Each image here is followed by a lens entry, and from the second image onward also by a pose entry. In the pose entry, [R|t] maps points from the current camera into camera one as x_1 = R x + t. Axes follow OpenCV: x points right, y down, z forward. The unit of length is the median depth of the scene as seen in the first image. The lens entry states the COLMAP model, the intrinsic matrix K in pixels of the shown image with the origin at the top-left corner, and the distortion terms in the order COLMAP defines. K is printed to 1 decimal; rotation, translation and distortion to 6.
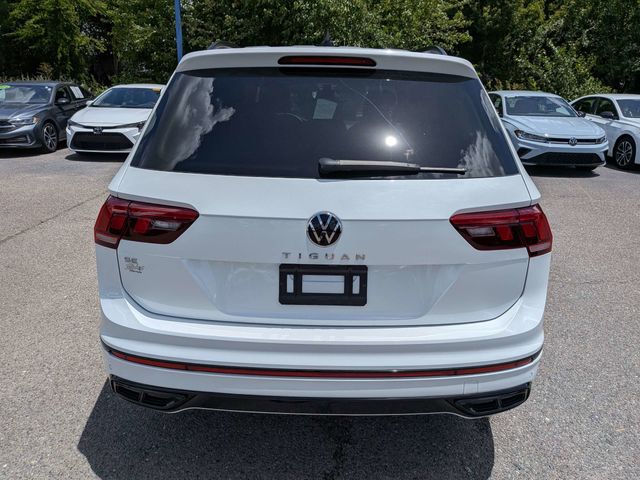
lens RADIAL K [[483.2, 0, 320.0], [0, 483.2, 240.0], [0, 0, 1]] dist [0.021189, -0.049328]
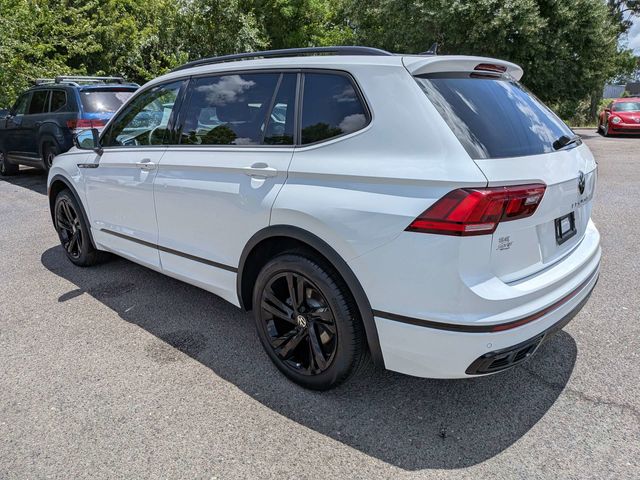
lens RADIAL K [[483.2, 0, 320.0], [0, 483.2, 240.0], [0, 0, 1]] dist [0.021189, -0.049328]
pose [[0.669132, -0.225650, 0.708057, -1.367266], [0.243855, 0.966700, 0.077627, -0.138478], [-0.701995, 0.120721, 0.701876, 0.468124]]
